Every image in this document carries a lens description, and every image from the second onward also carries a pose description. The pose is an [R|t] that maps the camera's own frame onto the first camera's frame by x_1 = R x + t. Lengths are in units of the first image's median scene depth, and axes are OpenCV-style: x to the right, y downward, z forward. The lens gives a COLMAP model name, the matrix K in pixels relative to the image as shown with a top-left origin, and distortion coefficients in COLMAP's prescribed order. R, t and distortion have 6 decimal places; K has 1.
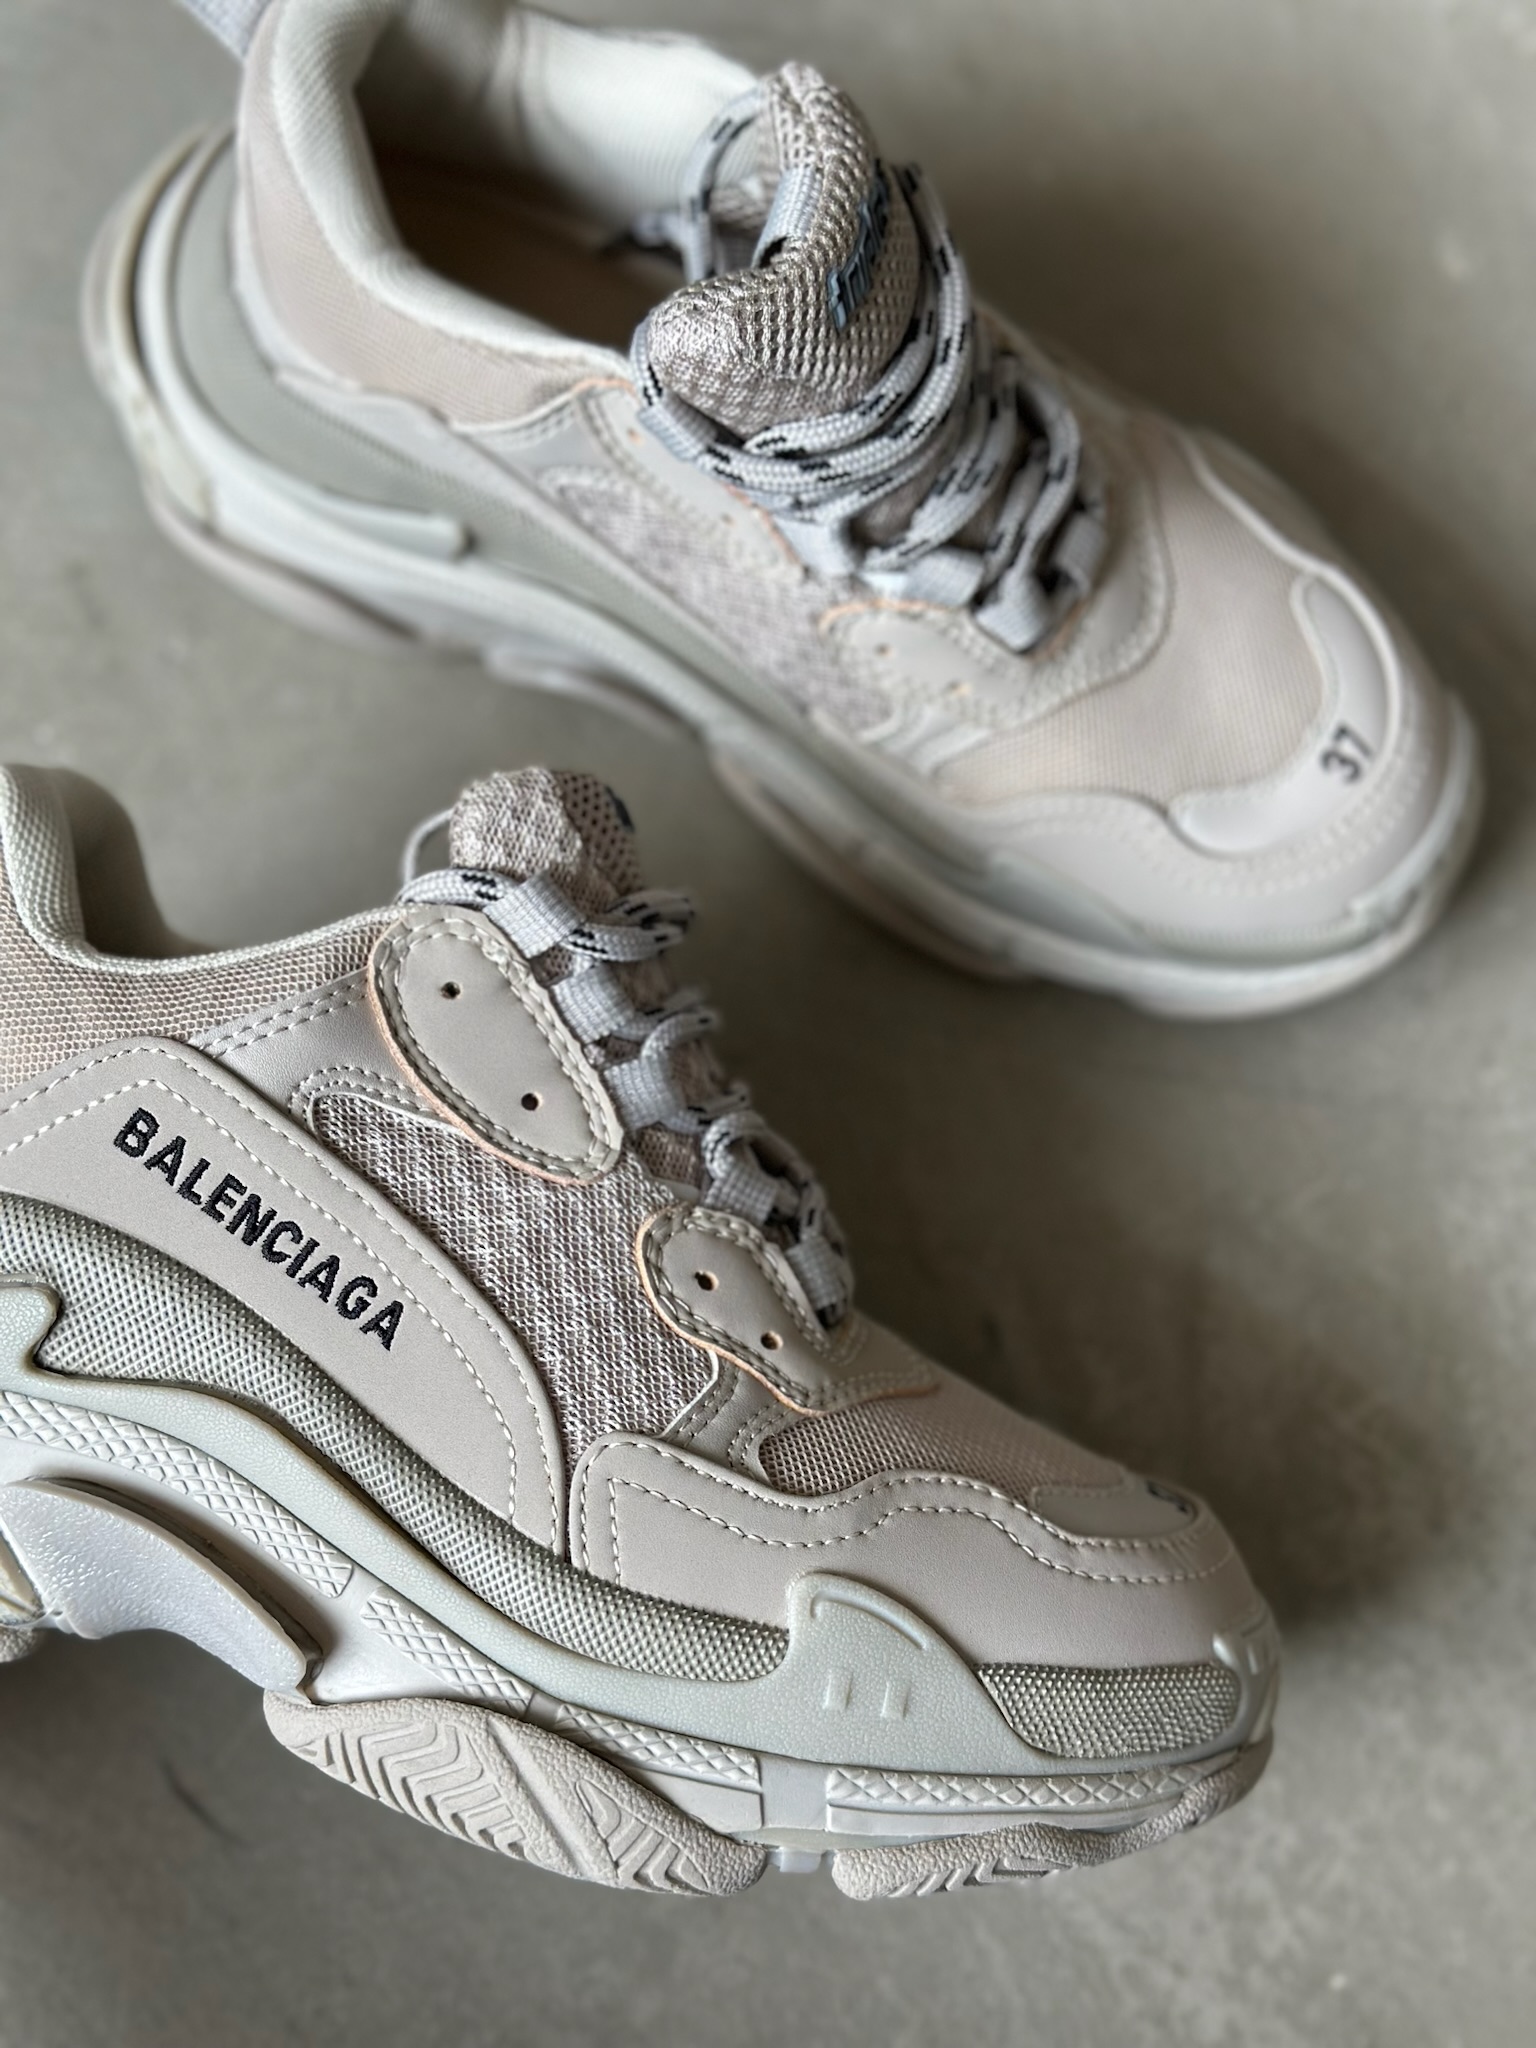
lens RADIAL K [[3171.6, 0, 768.0], [0, 3171.6, 1024.0], [0, 0, 1]] dist [0.166861, 0.115560]
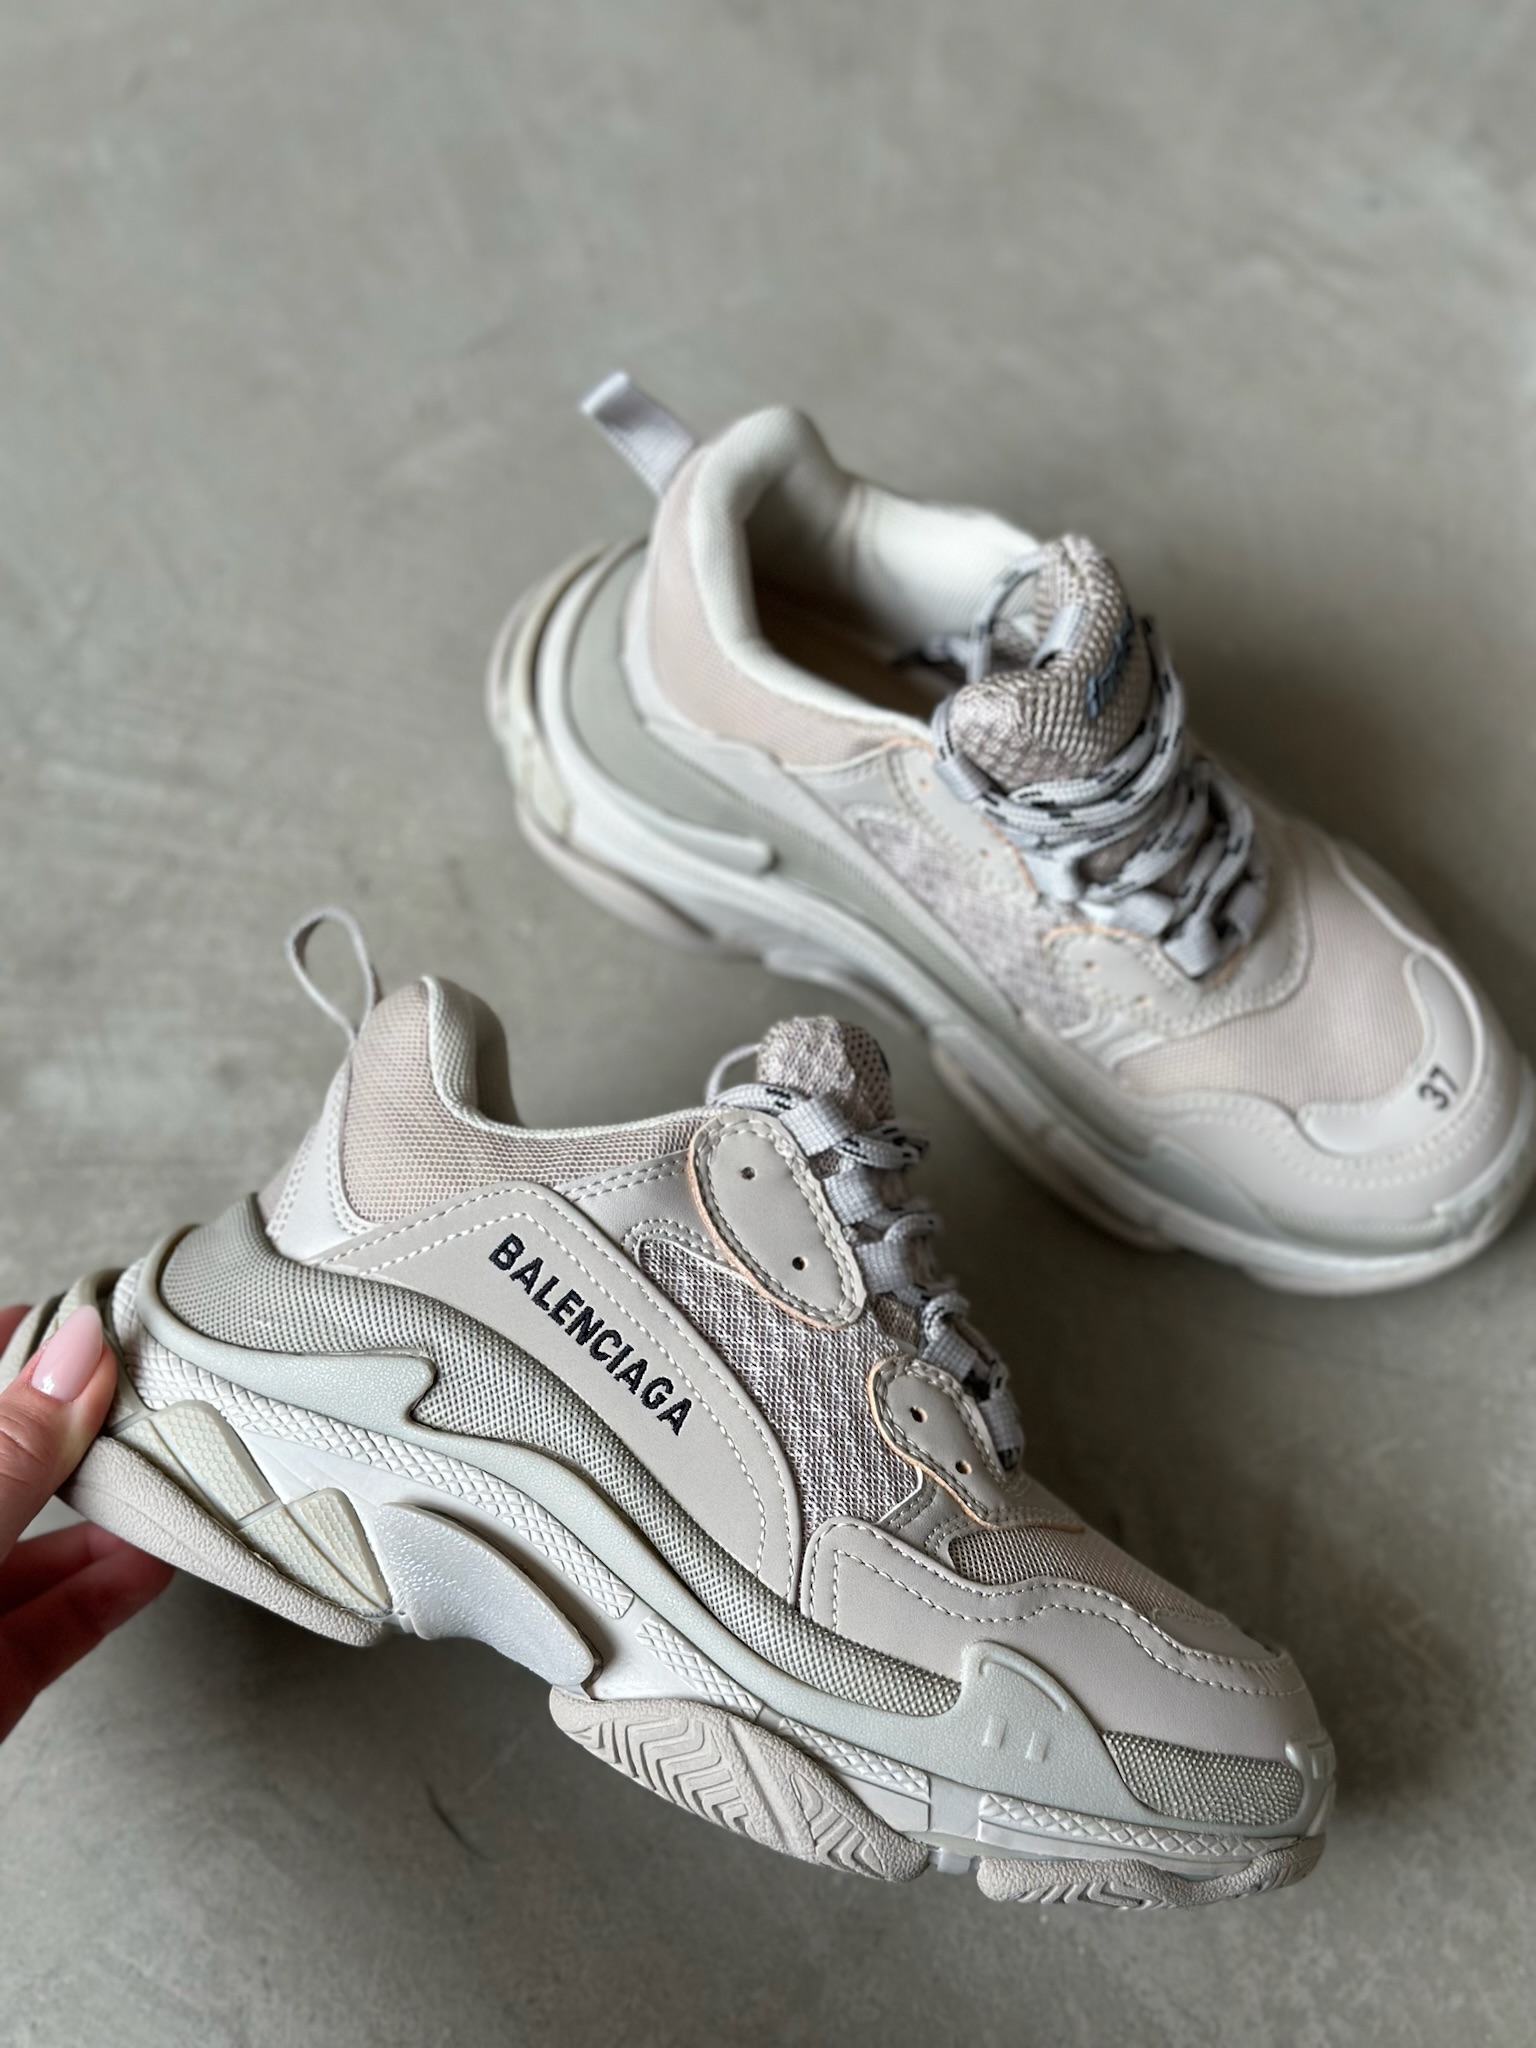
lens RADIAL K [[3171.6, 0, 768.0], [0, 3171.6, 1024.0], [0, 0, 1]] dist [0.166861, 0.115560]
pose [[0.994234, 0.102873, -0.030274, -0.058763], [-0.106154, 0.984162, -0.141977, 0.116825], [0.015189, 0.144372, 0.989407, -0.324038]]
